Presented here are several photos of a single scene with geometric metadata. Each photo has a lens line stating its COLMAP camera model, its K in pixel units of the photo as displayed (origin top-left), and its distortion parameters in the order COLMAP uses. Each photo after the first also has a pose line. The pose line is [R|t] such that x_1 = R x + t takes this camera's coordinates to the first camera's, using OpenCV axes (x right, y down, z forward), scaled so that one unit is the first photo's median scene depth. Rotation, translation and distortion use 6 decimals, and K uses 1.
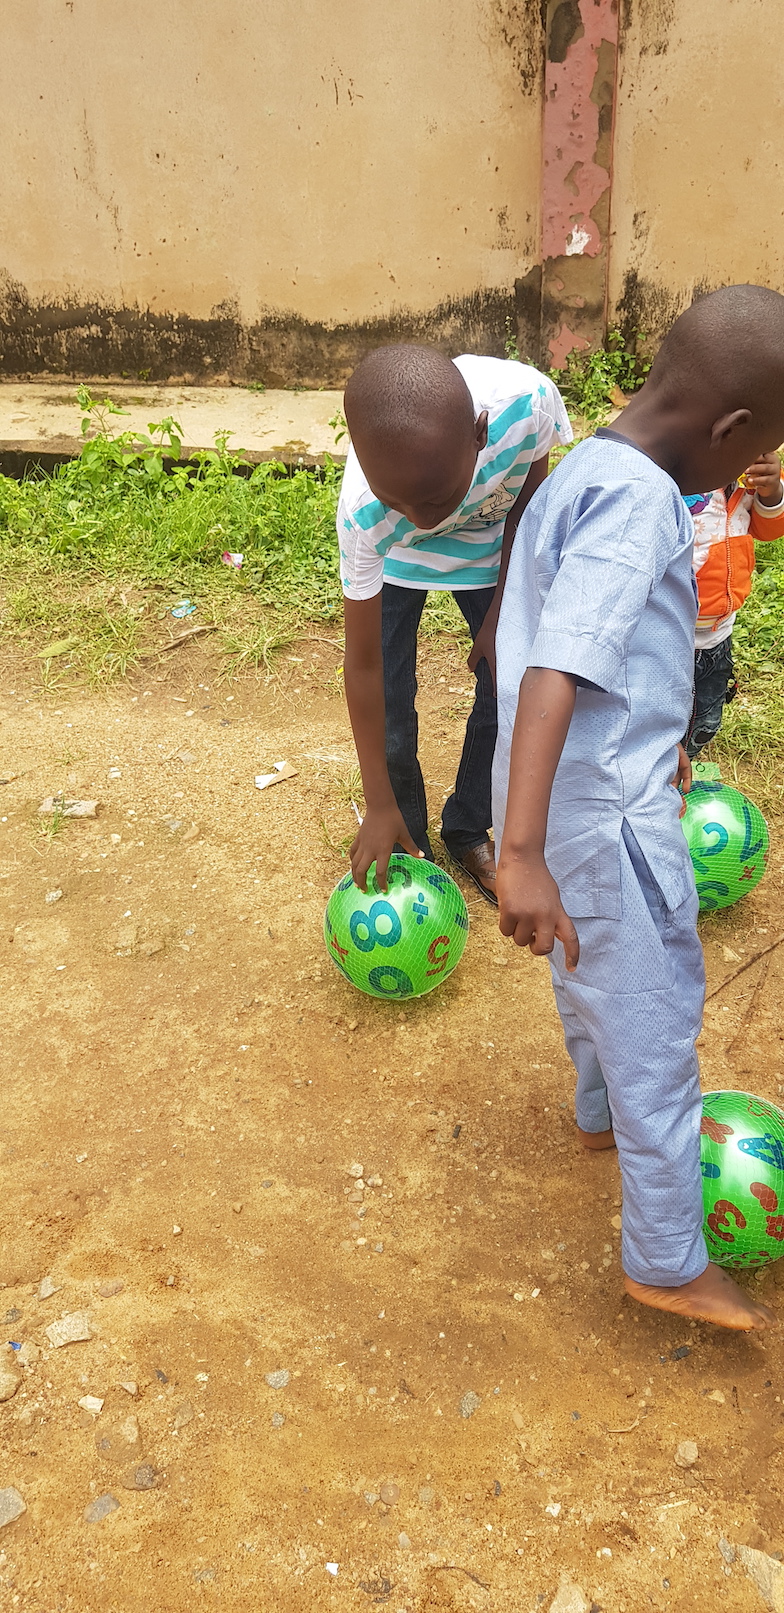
lens RADIAL K [[1208.6, 0, 441.5], [0, 1208.6, 764.4], [0, 0, 1]] dist [0.065356, -0.112963]
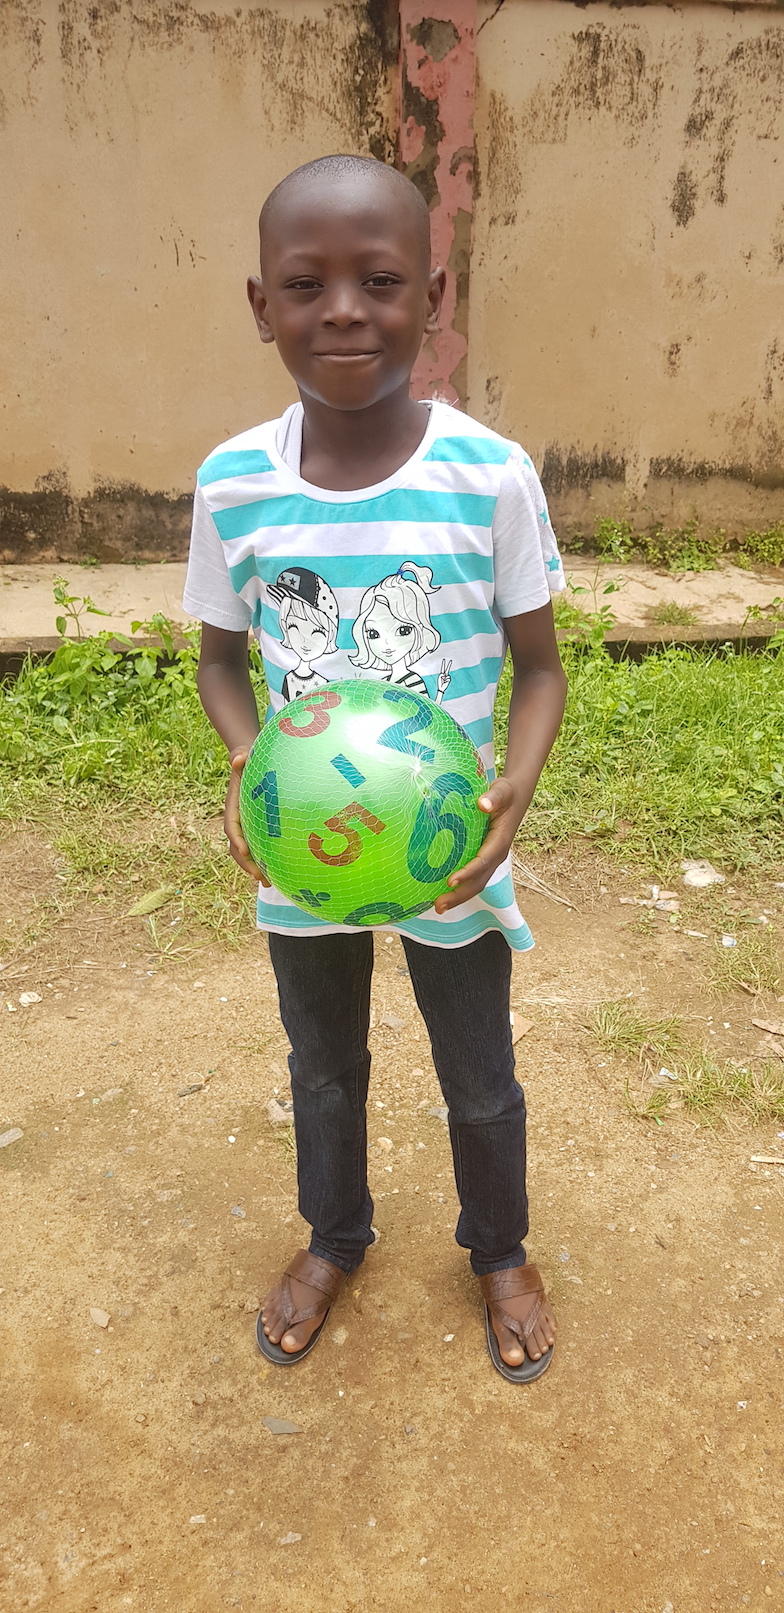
lens RADIAL K [[1225.5, 0, 443.7], [0, 1225.5, 808.3], [0, 0, 1]] dist [0.089090, -0.150212]
pose [[0.961584, -0.091845, 0.258689, -0.167238], [0.112807, 0.991331, -0.067359, -0.039883], [-0.250259, 0.093953, 0.963609, 0.068171]]
